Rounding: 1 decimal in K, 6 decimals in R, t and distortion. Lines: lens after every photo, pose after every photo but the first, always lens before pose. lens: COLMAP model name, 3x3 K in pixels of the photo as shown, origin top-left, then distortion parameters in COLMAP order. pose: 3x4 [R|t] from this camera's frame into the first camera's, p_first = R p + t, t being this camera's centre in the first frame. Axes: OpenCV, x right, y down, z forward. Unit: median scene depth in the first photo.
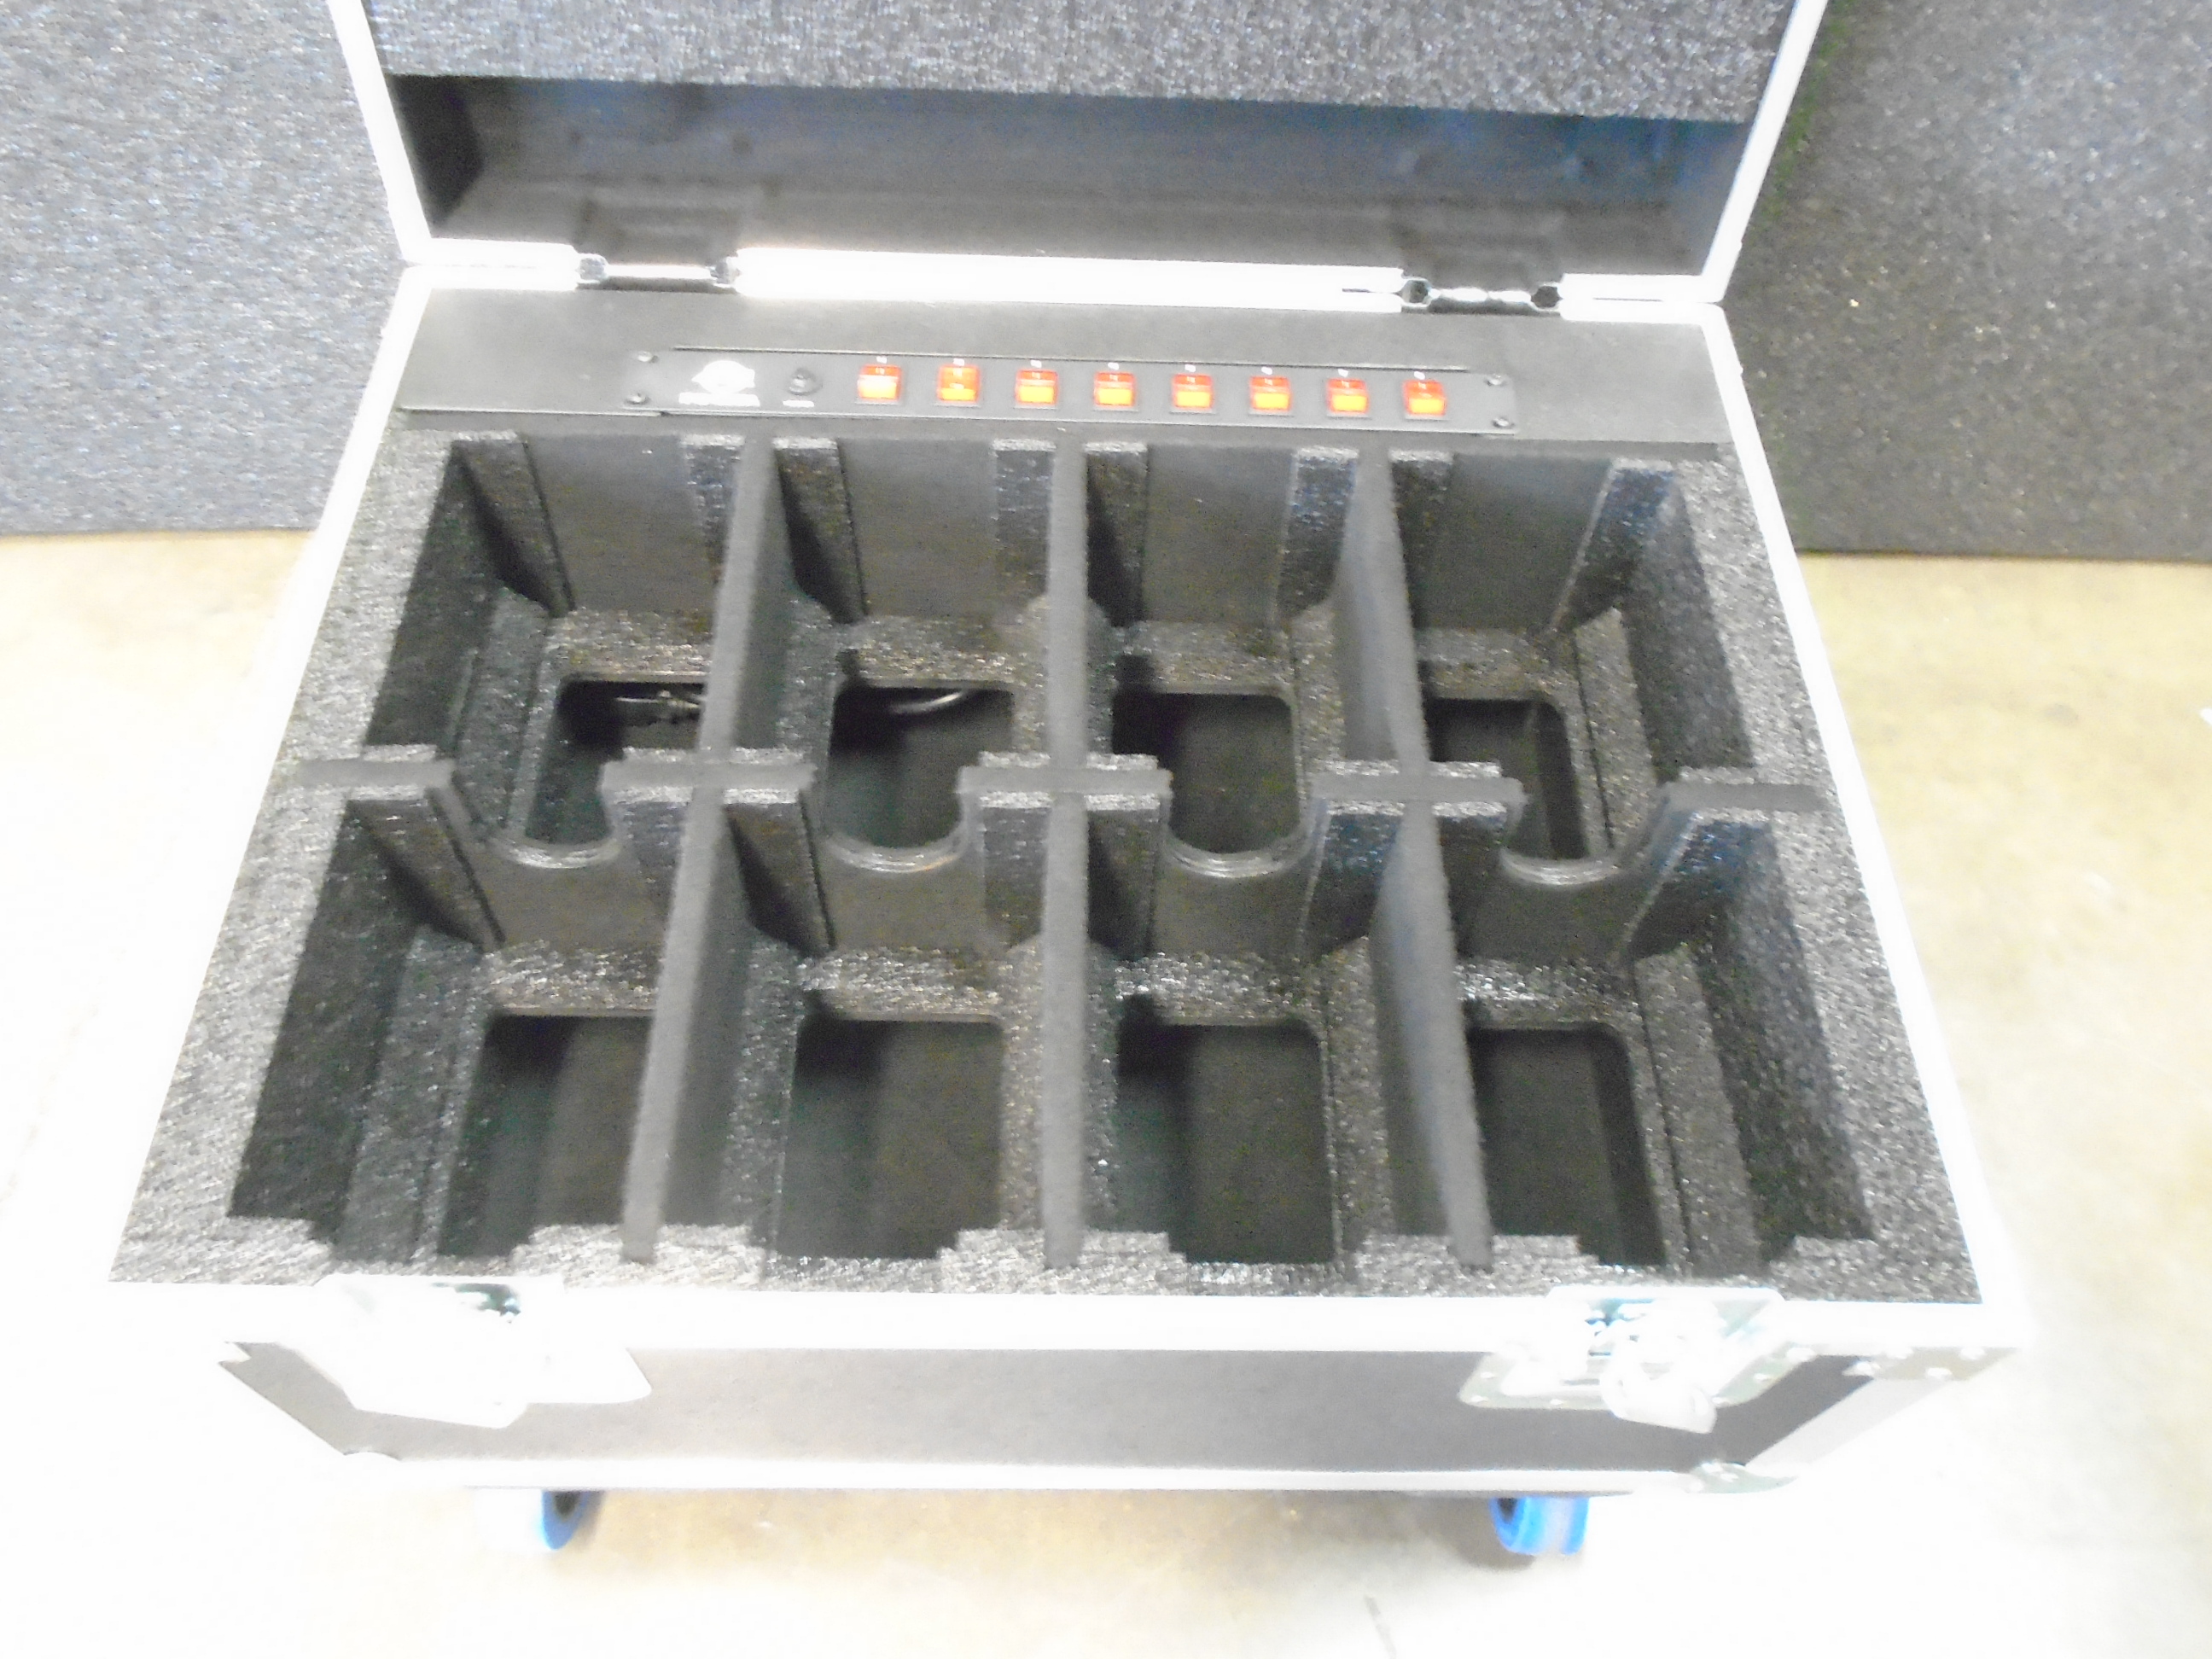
lens RADIAL K [[1732.1, 0, 1092.3], [0, 1732.1, 805.9], [0, 0, 1]] dist [0.009357, -0.011305]
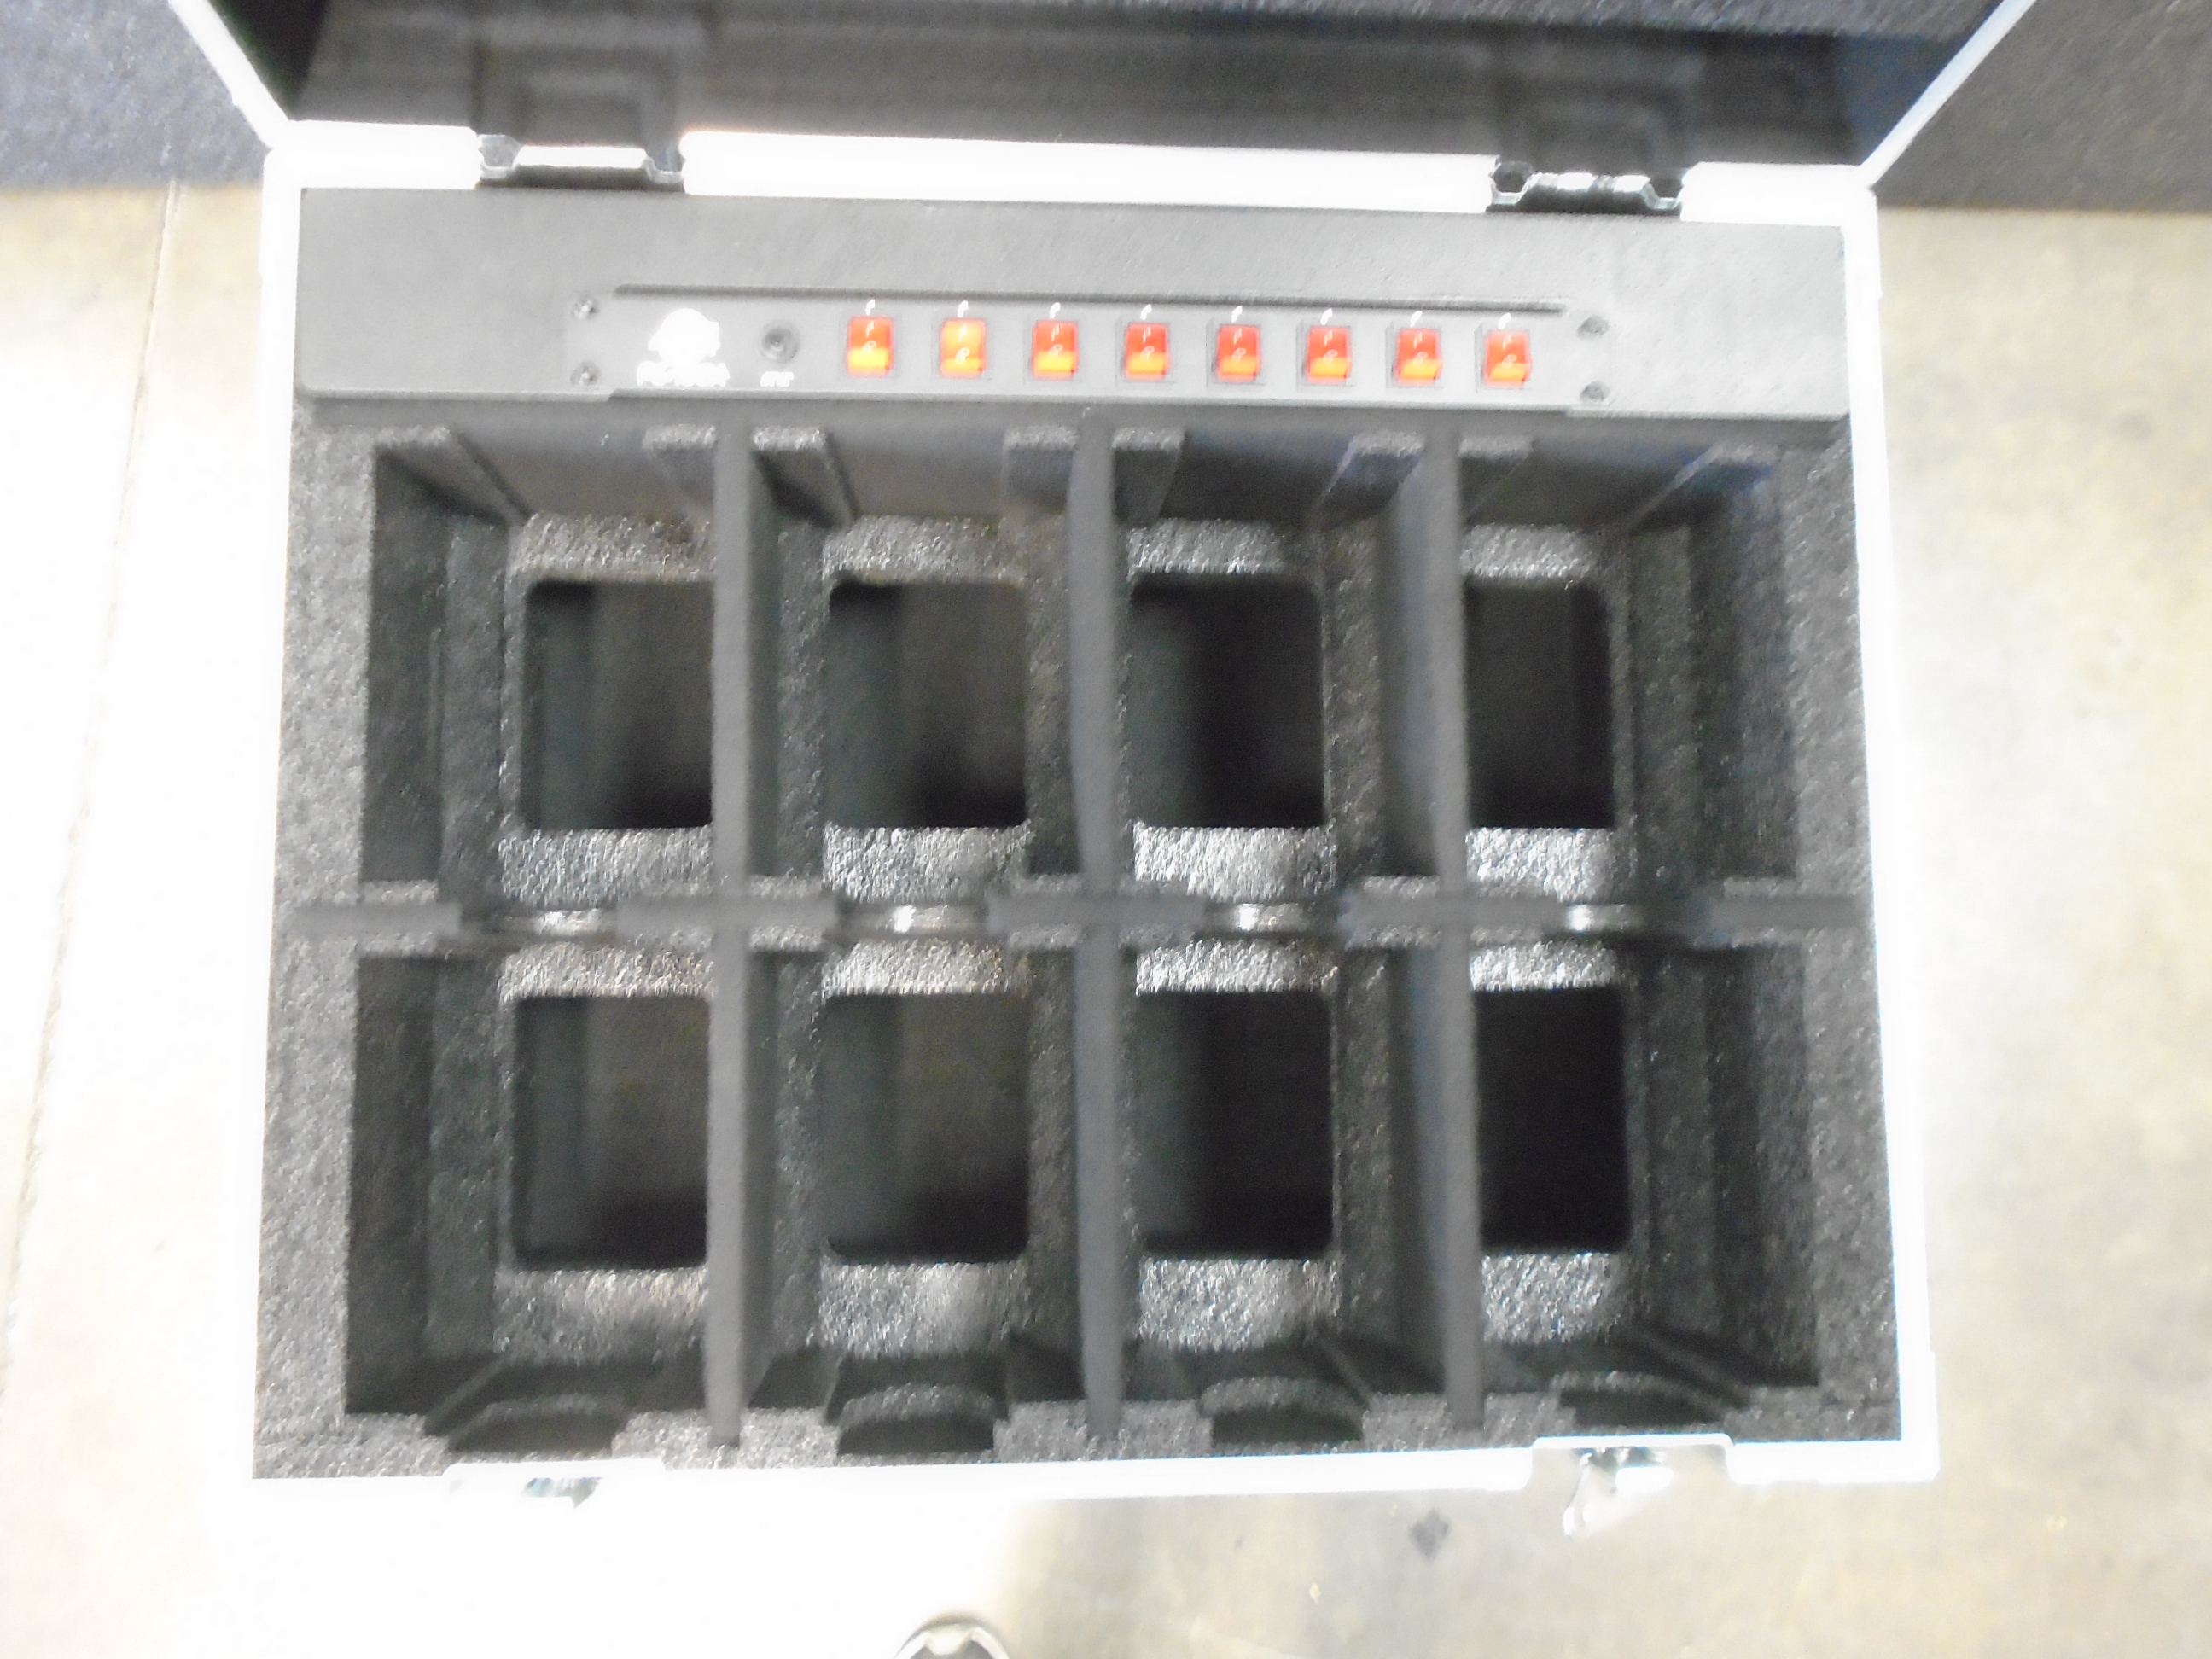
lens RADIAL K [[1732.1, 0, 1094.6], [0, 1732.1, 829.1], [0, 0, 1]] dist [0.009357, -0.011305]
pose [[0.999551, -0.004985, 0.029548, -0.041669], [-0.009782, 0.877764, 0.478993, -0.472256], [-0.028324, -0.479067, 0.877321, 0.152134]]
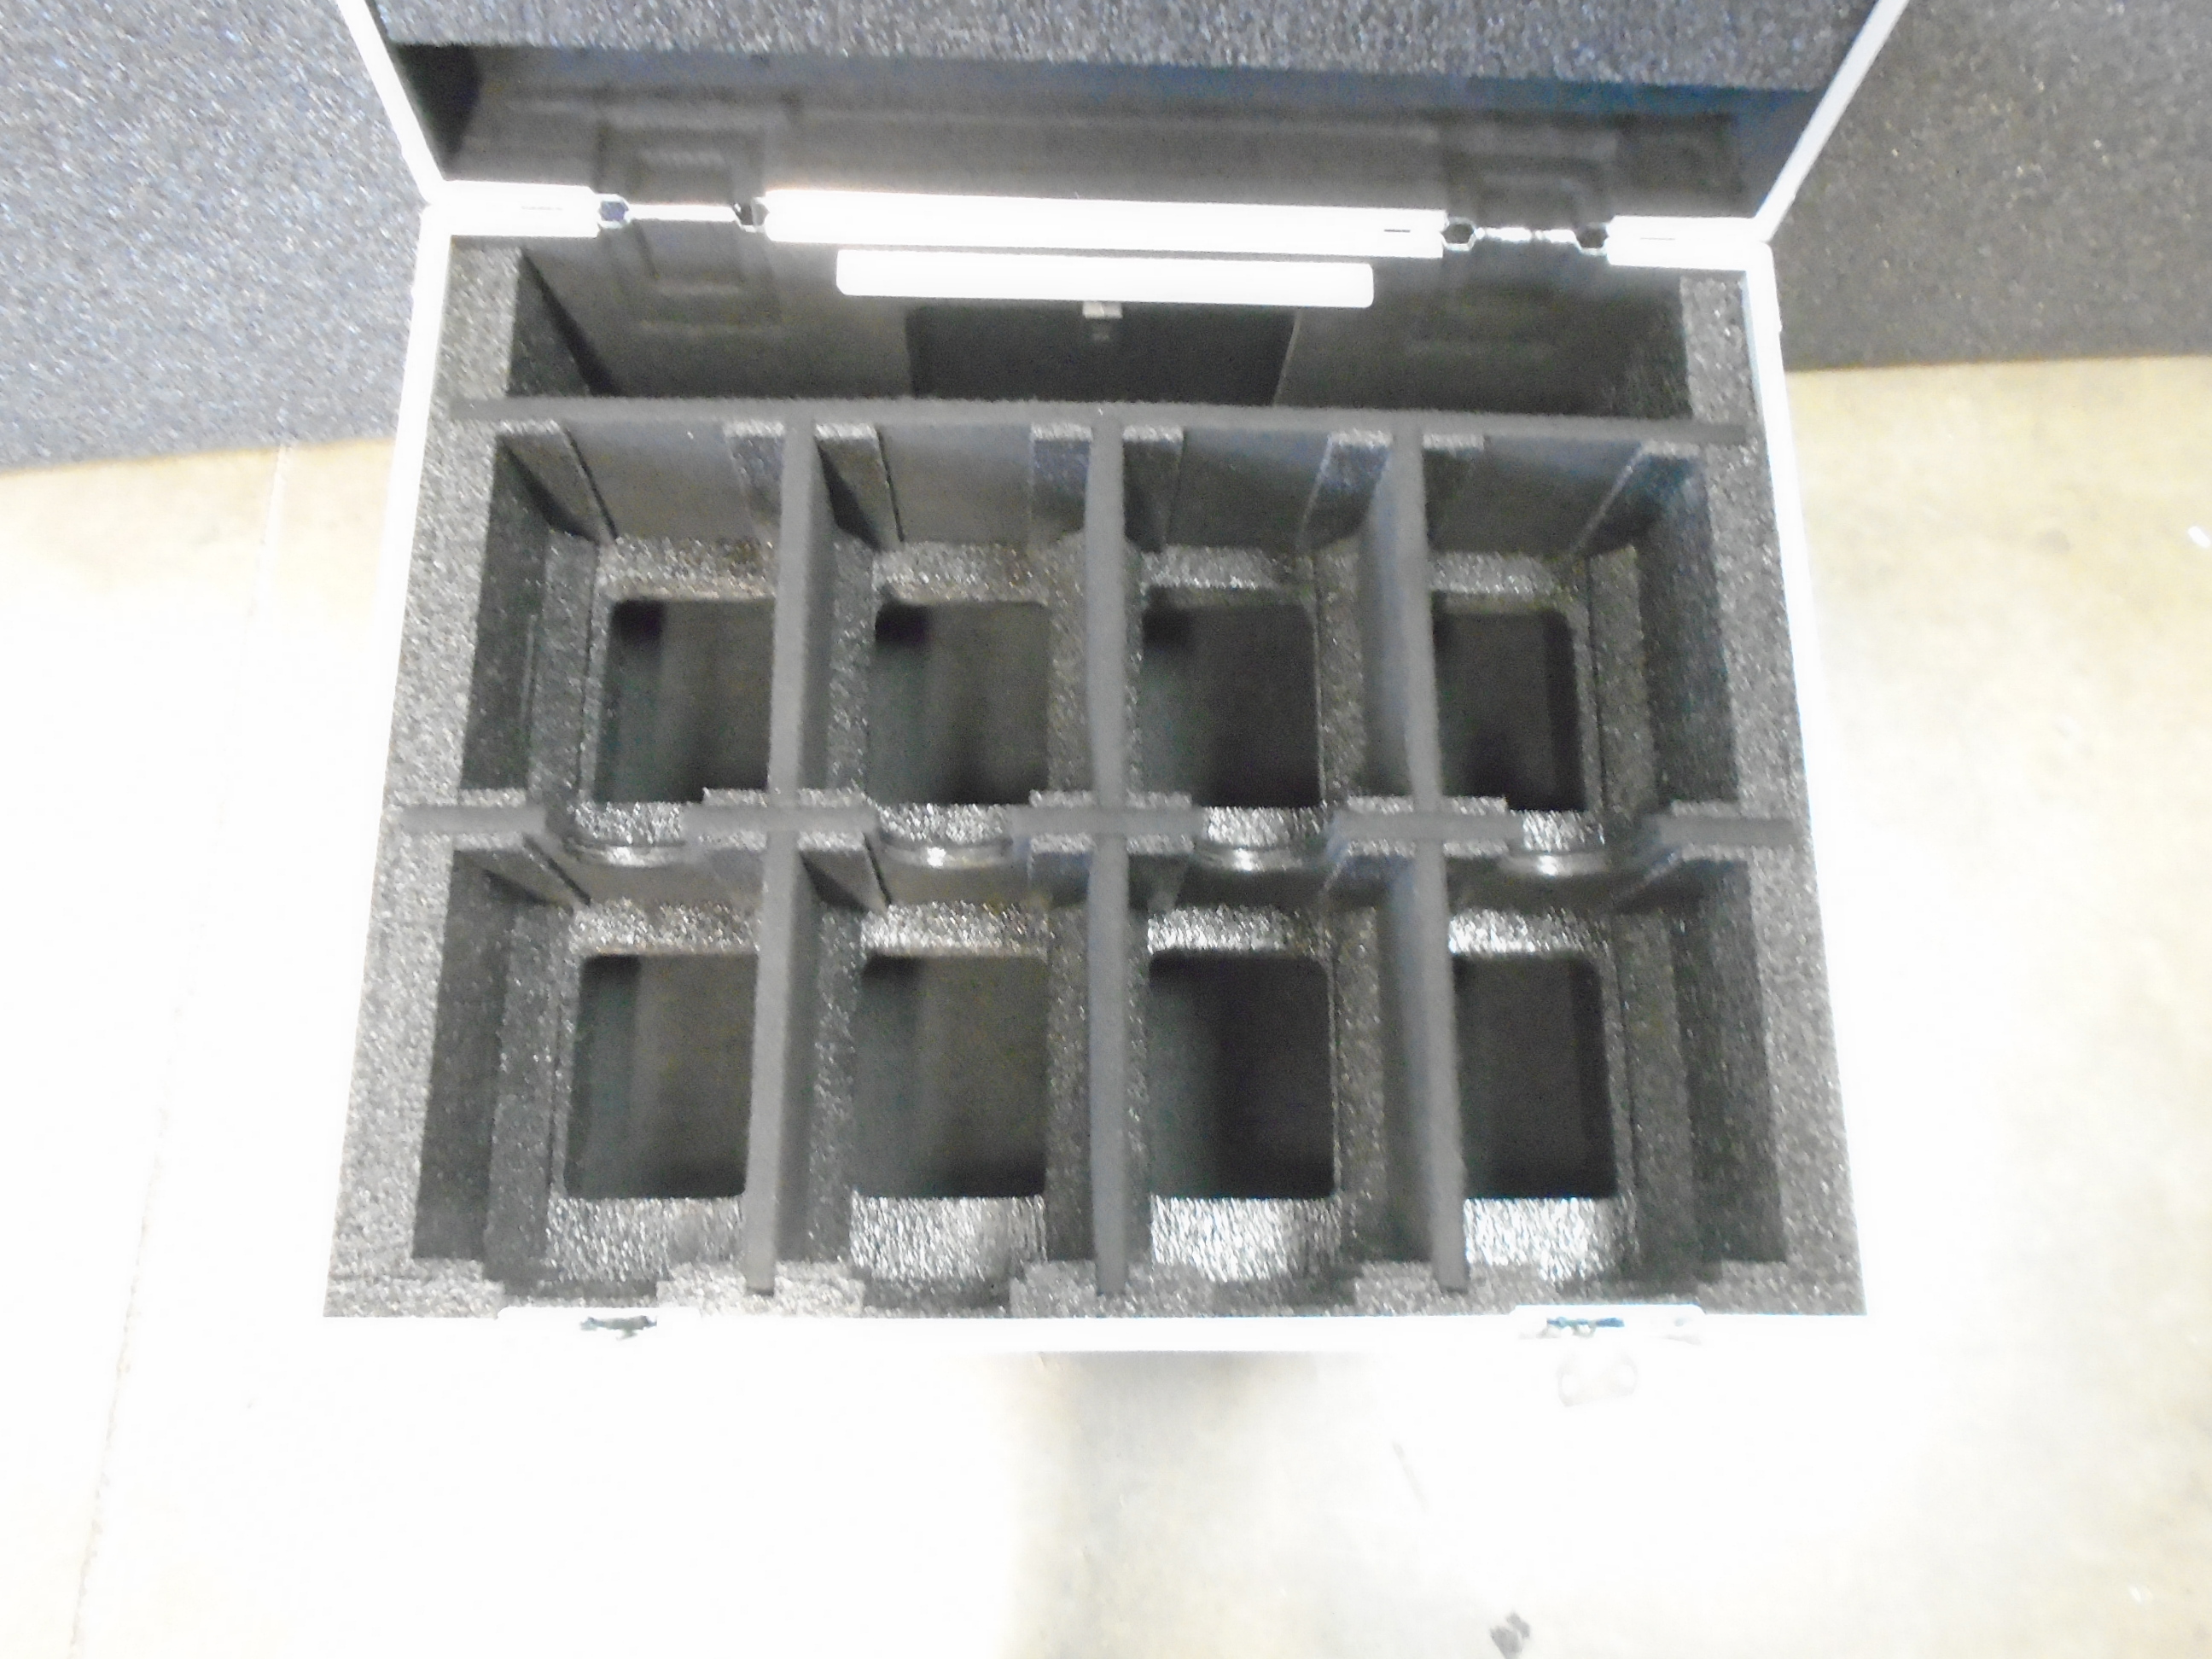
lens RADIAL K [[1732.1, 0, 1093.3], [0, 1732.1, 820.7], [0, 0, 1]] dist [0.009357, -0.011305]
pose [[0.999979, 0.001107, 0.006393, -0.028870], [-0.003048, 0.949999, 0.312237, -0.322551], [-0.005728, -0.312250, 0.949983, -0.033394]]
